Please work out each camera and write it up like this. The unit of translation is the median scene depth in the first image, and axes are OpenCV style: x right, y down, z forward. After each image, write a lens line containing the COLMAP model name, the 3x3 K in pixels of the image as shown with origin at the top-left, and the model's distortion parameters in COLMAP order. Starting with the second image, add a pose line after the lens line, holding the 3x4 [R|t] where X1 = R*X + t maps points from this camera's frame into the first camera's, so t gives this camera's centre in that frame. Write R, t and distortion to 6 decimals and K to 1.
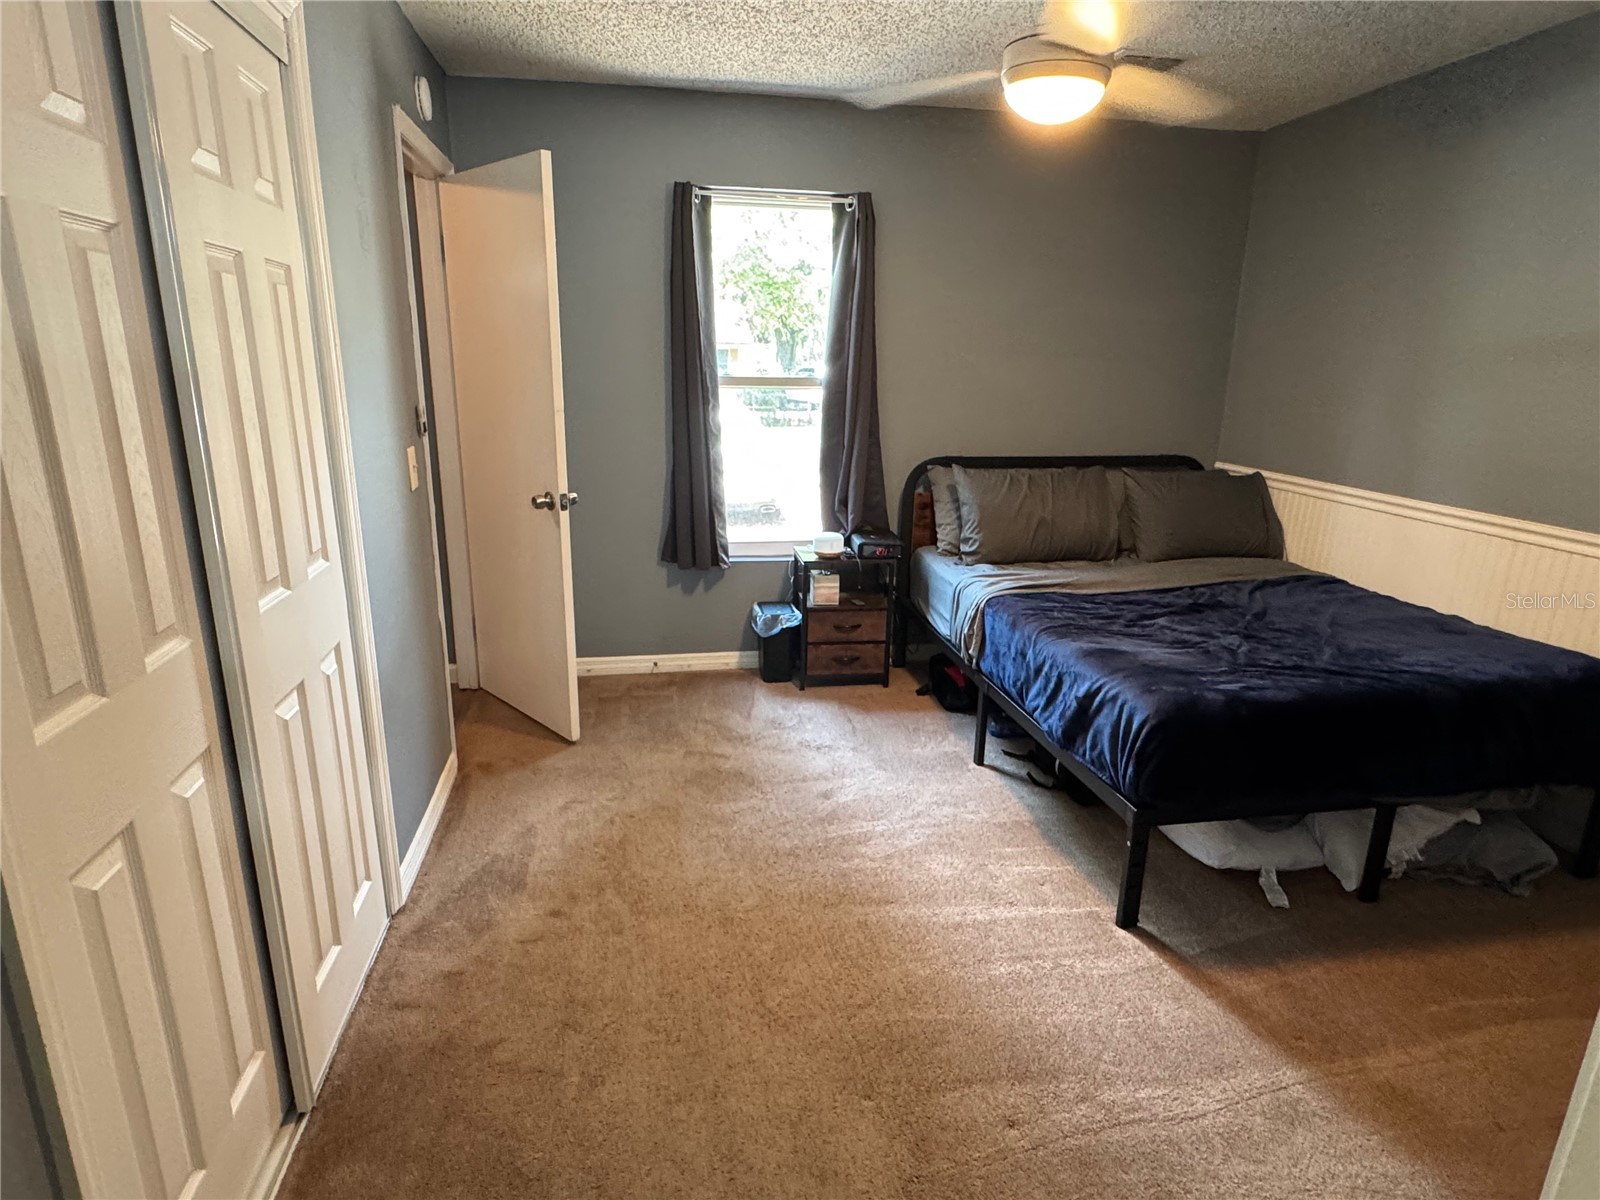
lens RADIAL K [[876.1, 0, 800.0], [0, 876.1, 600.0], [0, 0, 1]] dist [0.000763, 0.001899]
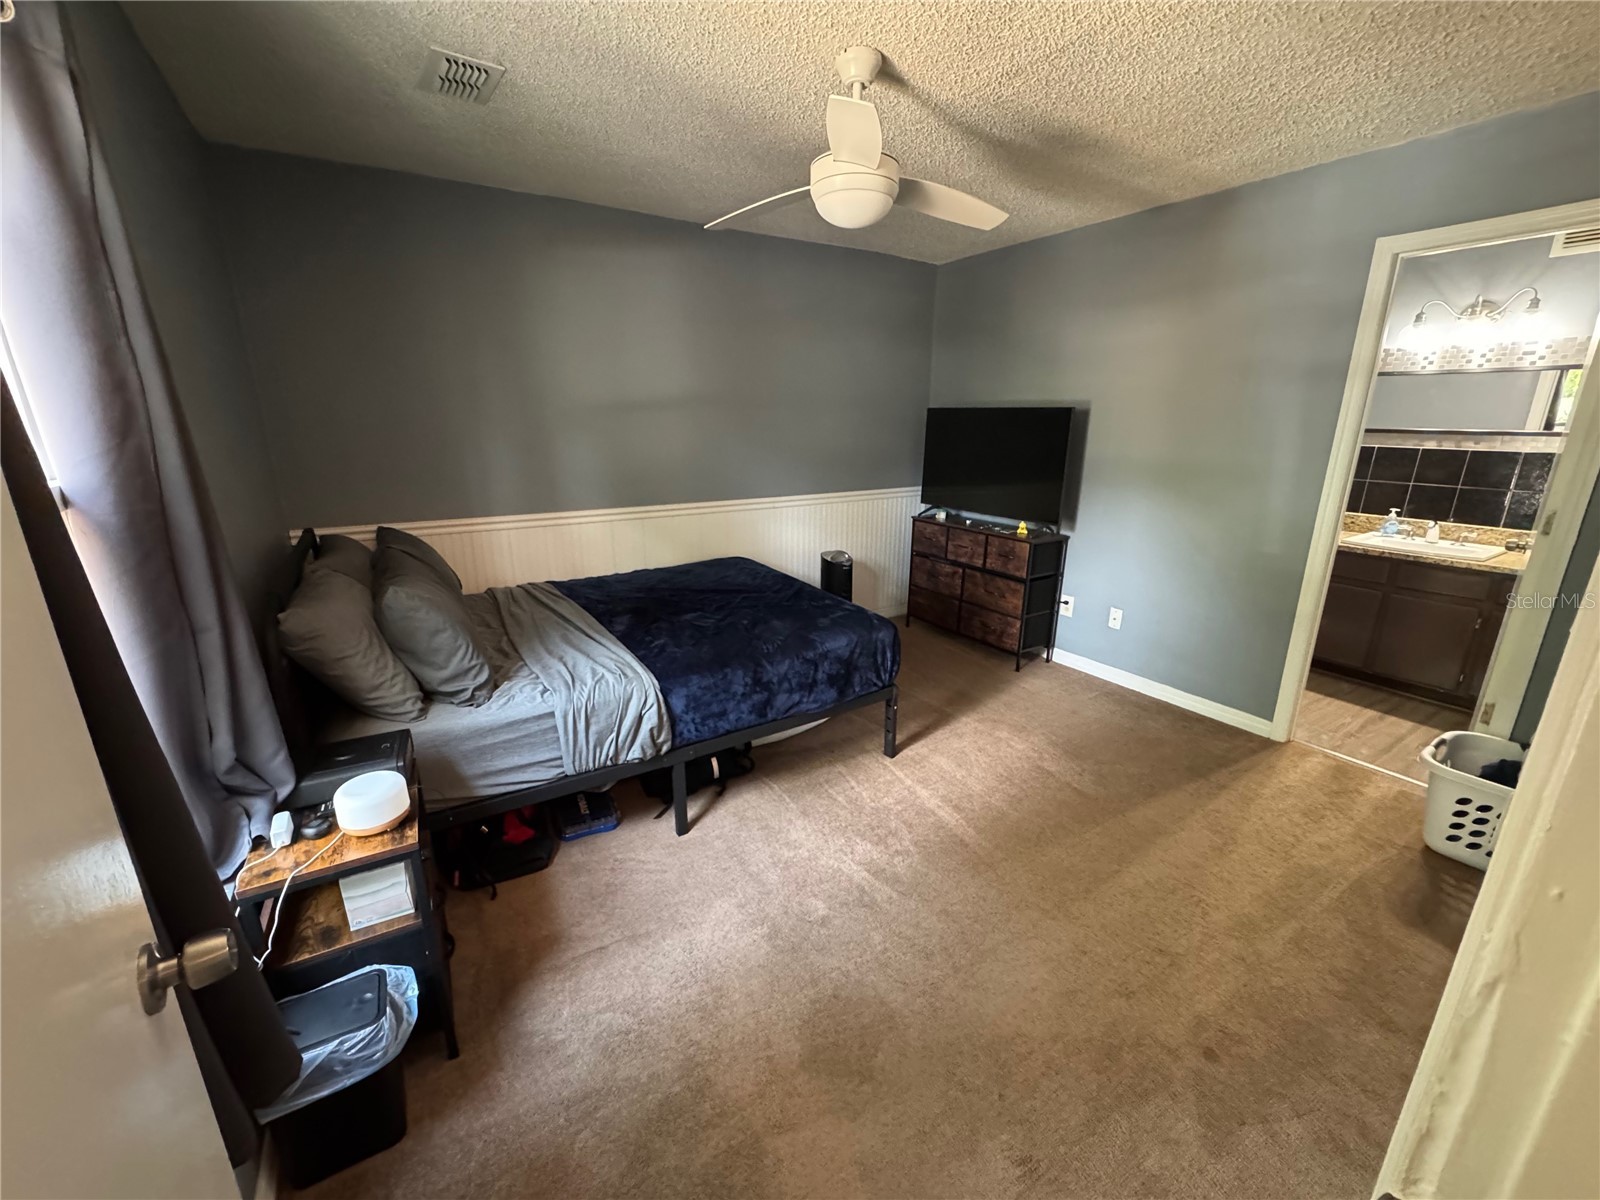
lens RADIAL K [[633.2, 0, 800.0], [0, 633.2, 600.0], [0, 0, 1]] dist [-0.000413, -0.000044]
pose [[-0.365651, -0.276165, 0.888838, -0.368774], [0.246113, 0.892288, 0.378483, -0.257926], [-0.897623, 0.357148, -0.258299, 0.888595]]
